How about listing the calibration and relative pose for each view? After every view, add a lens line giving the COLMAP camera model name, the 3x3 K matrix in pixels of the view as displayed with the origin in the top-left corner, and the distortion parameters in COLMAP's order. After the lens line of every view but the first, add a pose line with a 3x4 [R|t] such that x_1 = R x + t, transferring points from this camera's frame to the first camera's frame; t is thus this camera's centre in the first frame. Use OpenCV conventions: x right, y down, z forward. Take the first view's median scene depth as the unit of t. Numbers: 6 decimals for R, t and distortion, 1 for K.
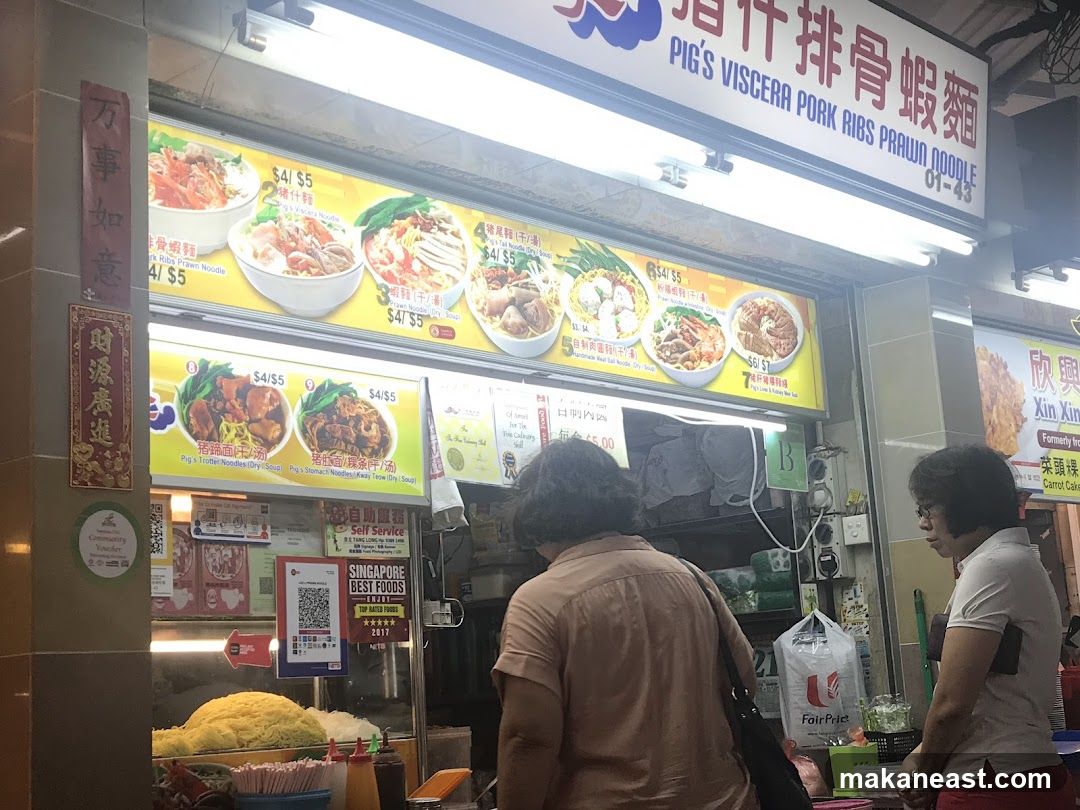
lens RADIAL K [[1598.1, 0, 535.7], [0, 1598.1, 473.6], [0, 0, 1]] dist [0.208735, -1.001373]
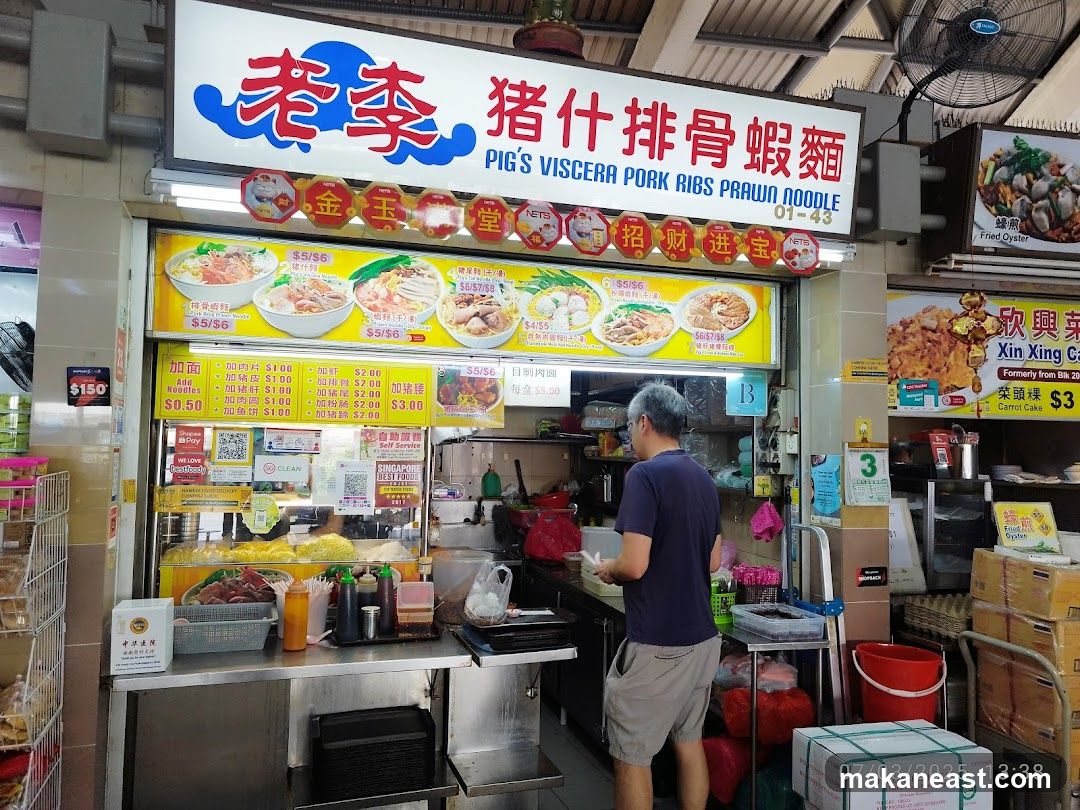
lens RADIAL K [[794.4, 0, 520.0], [0, 794.4, 400.9], [0, 0, 1]] dist [0.005850, 0.003587]
pose [[0.867811, 0.046907, -0.494675, 0.424776], [0.006665, 0.994346, 0.105979, -0.104410], [0.496850, -0.095267, 0.862592, 0.320439]]
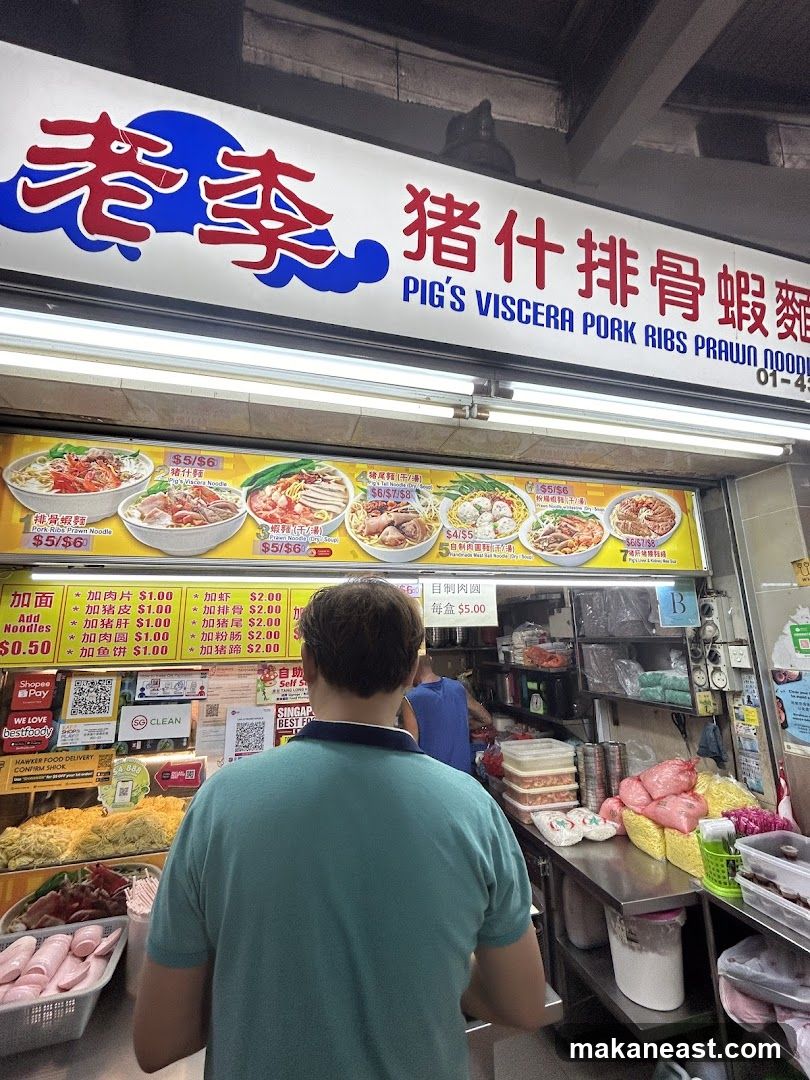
lens RADIAL K [[468.6, 0, 399.3], [0, 468.6, 538.0], [0, 0, 1]] dist [-0.012910, 0.009506]
pose [[0.859409, -0.066368, -0.506963, 0.199331], [0.047173, 0.997603, -0.050631, -0.073262], [0.509108, 0.019598, 0.860480, 0.648376]]
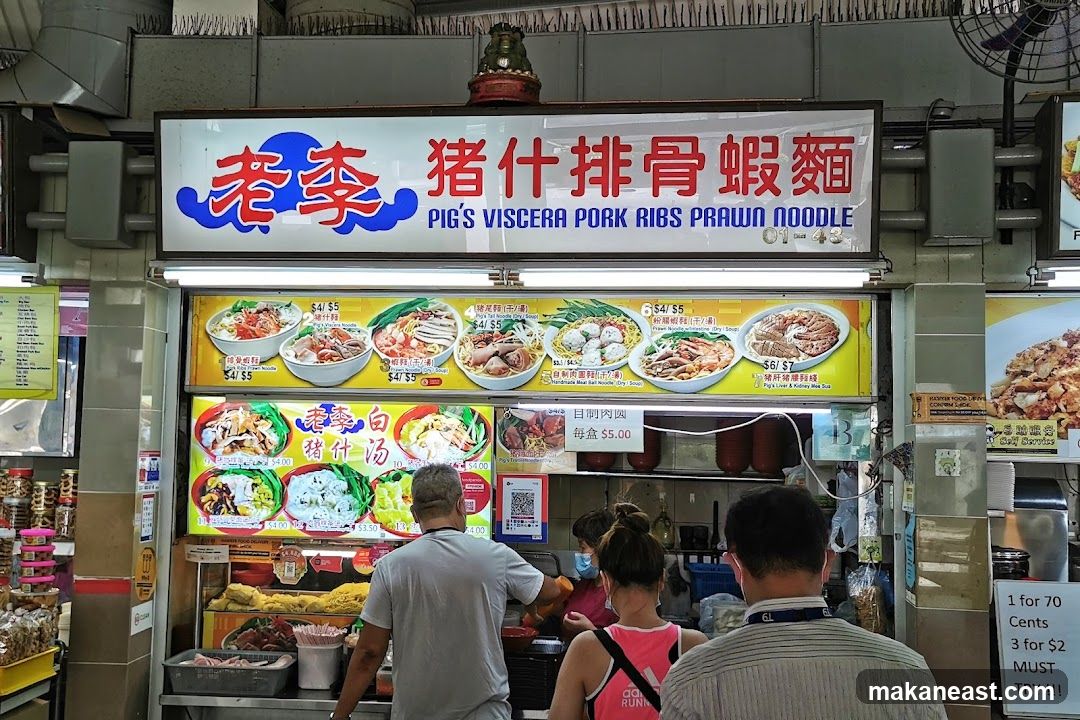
lens RADIAL K [[1219.0, 0, 510.9], [0, 1219.0, 364.7], [0, 0, 1]] dist [0.093763, -0.710181]
pose [[0.575582, 0.017537, -0.817556, 0.944079], [0.066486, 0.995457, 0.068161, -0.175036], [0.815037, -0.093588, 0.571801, 0.344495]]
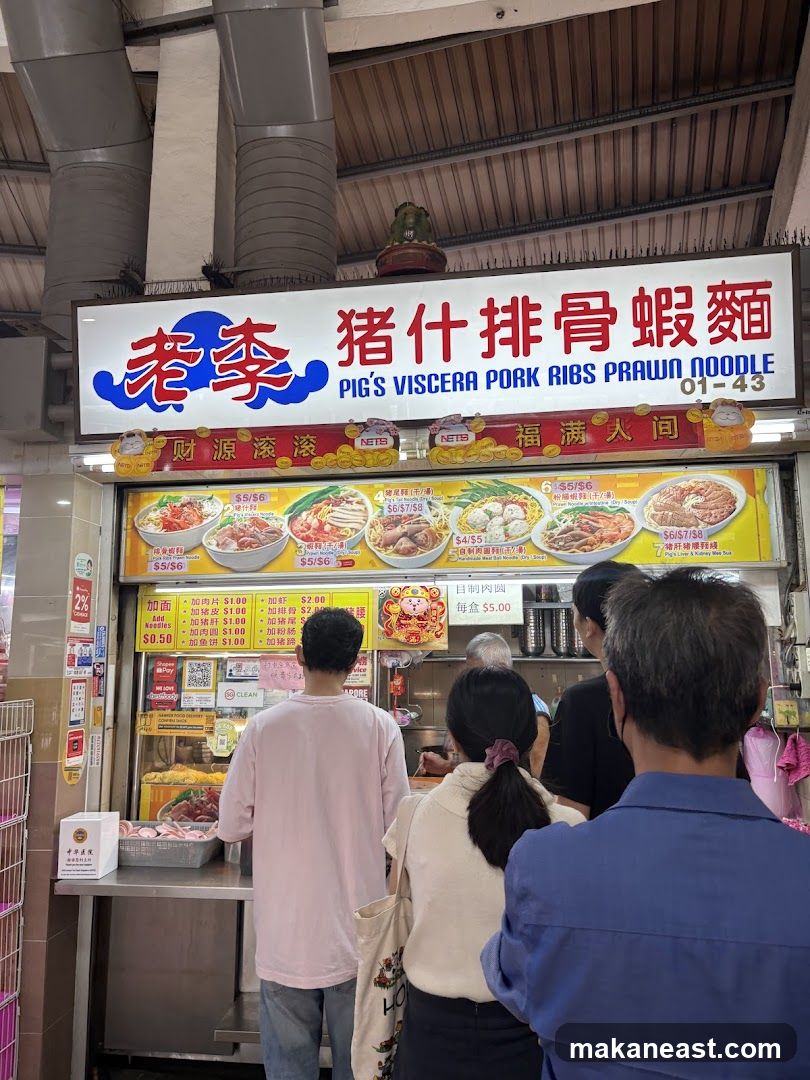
lens RADIAL K [[810.2, 0, 379.2], [0, 810.2, 548.4], [0, 0, 1]] dist [0.116708, -0.318606]
pose [[0.566014, -0.061002, -0.822136, 0.645775], [0.096683, 0.995289, -0.007287, -0.089802], [0.818707, -0.075363, 0.569245, 0.508368]]
